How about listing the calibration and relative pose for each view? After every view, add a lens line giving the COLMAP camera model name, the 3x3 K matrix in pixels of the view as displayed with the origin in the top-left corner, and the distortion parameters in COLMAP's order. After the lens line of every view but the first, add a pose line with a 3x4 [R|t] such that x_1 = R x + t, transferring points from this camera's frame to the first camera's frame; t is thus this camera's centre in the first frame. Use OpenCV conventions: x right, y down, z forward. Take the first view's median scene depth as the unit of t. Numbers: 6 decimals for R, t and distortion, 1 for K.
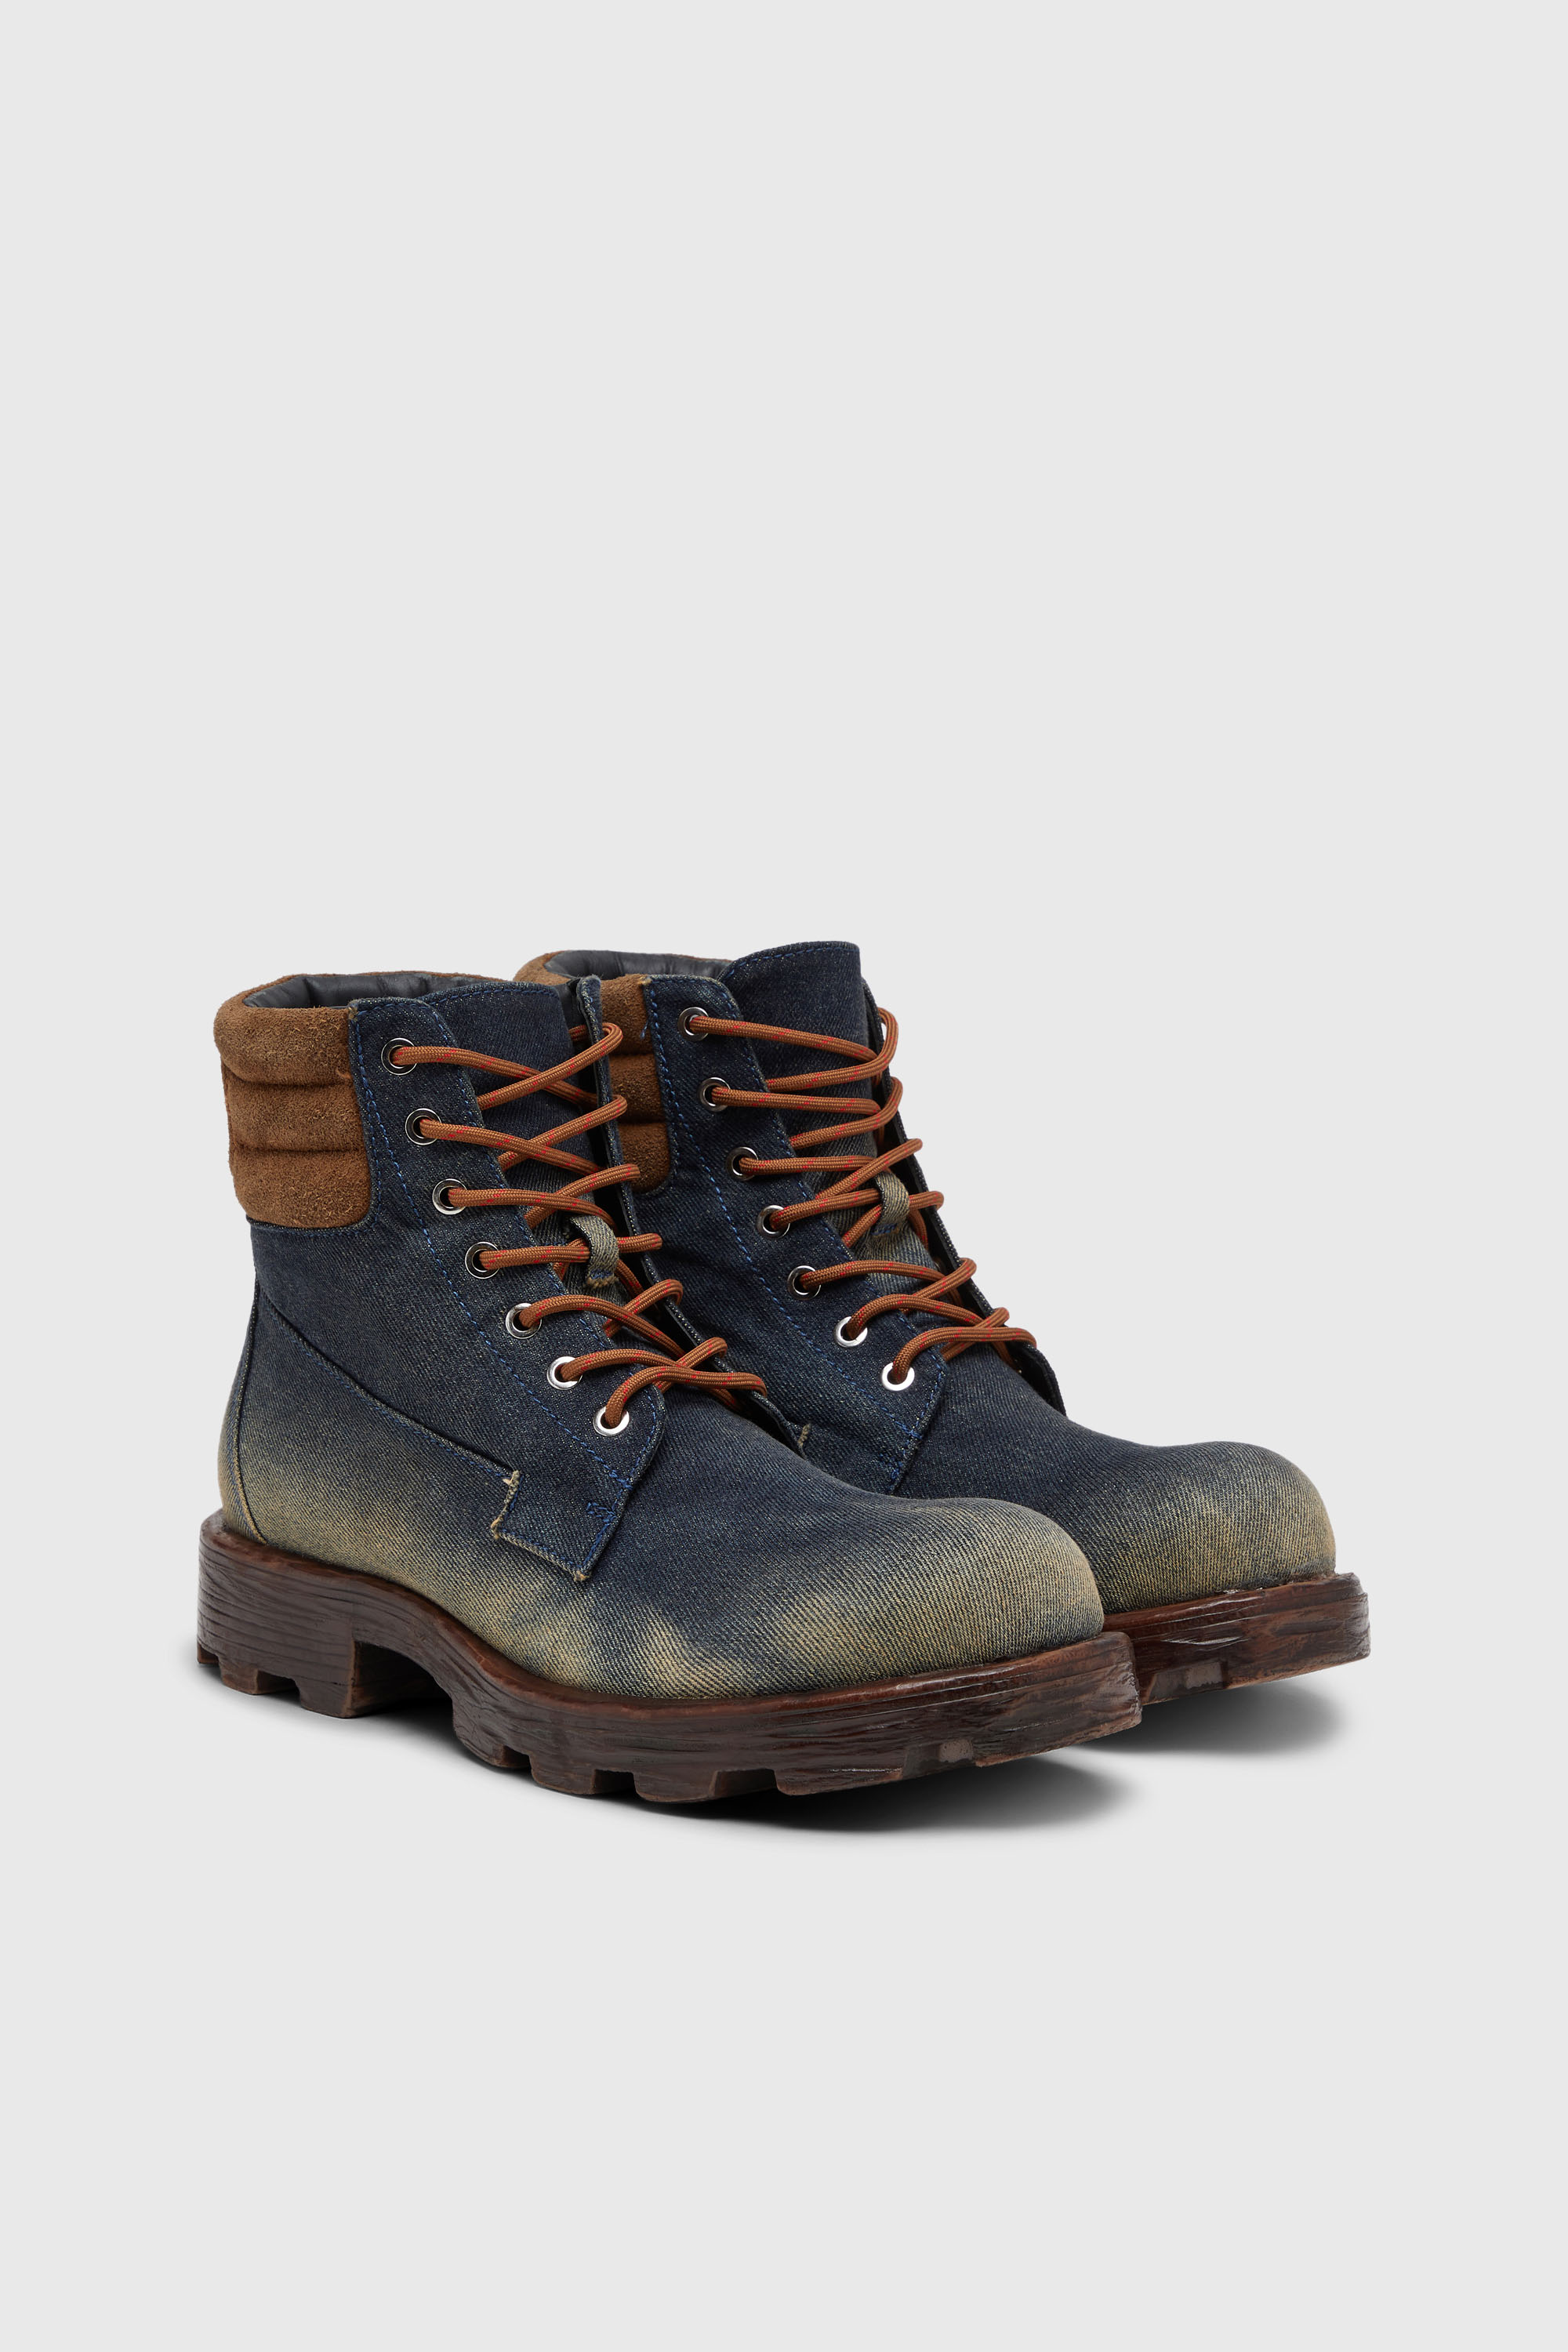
lens RADIAL K [[5908.4, 0, 785.5], [0, 5908.4, 1177.6], [0, 0, 1]] dist [-0.367881, 0.000000]
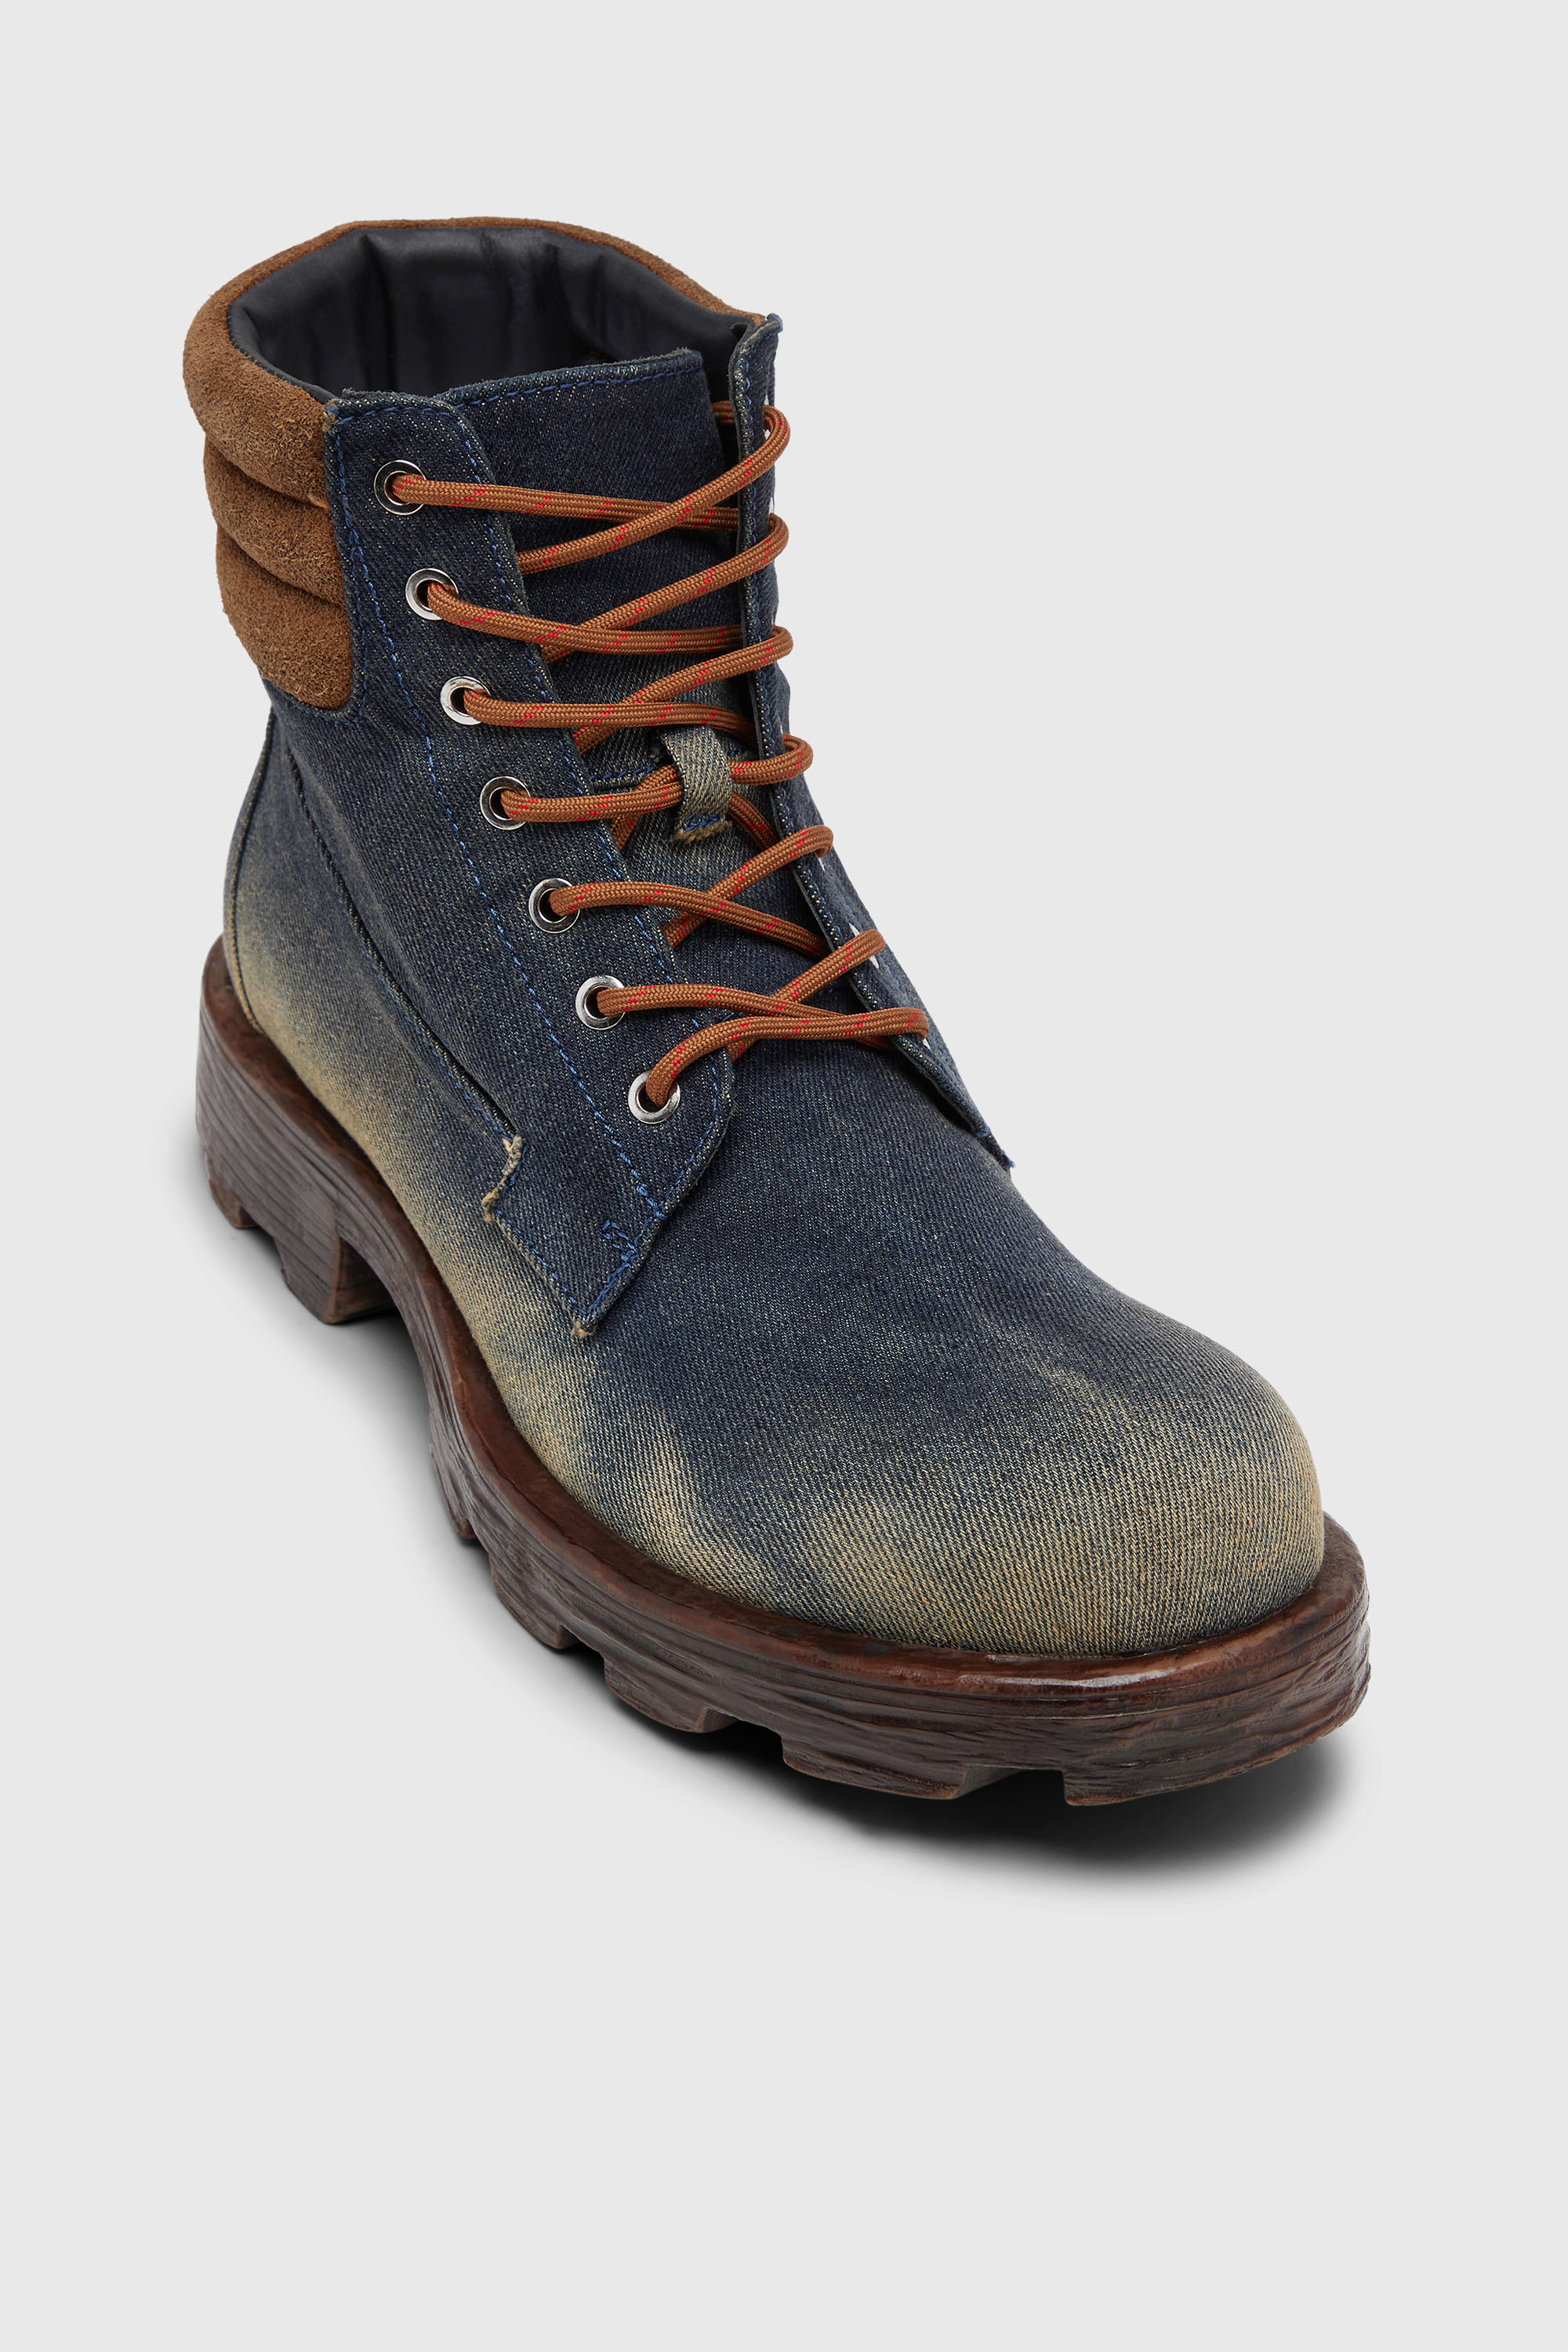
lens RADIAL K [[5560.9, 0, 784.0], [0, 5560.9, 1174.8], [0, 0, 1]] dist [-0.556903, 0.000000]
pose [[0.966234, 0.163271, -0.199335, 0.108093], [-0.059420, 0.893956, 0.444197, -0.224858], [0.250722, -0.417354, 0.873473, 0.457914]]
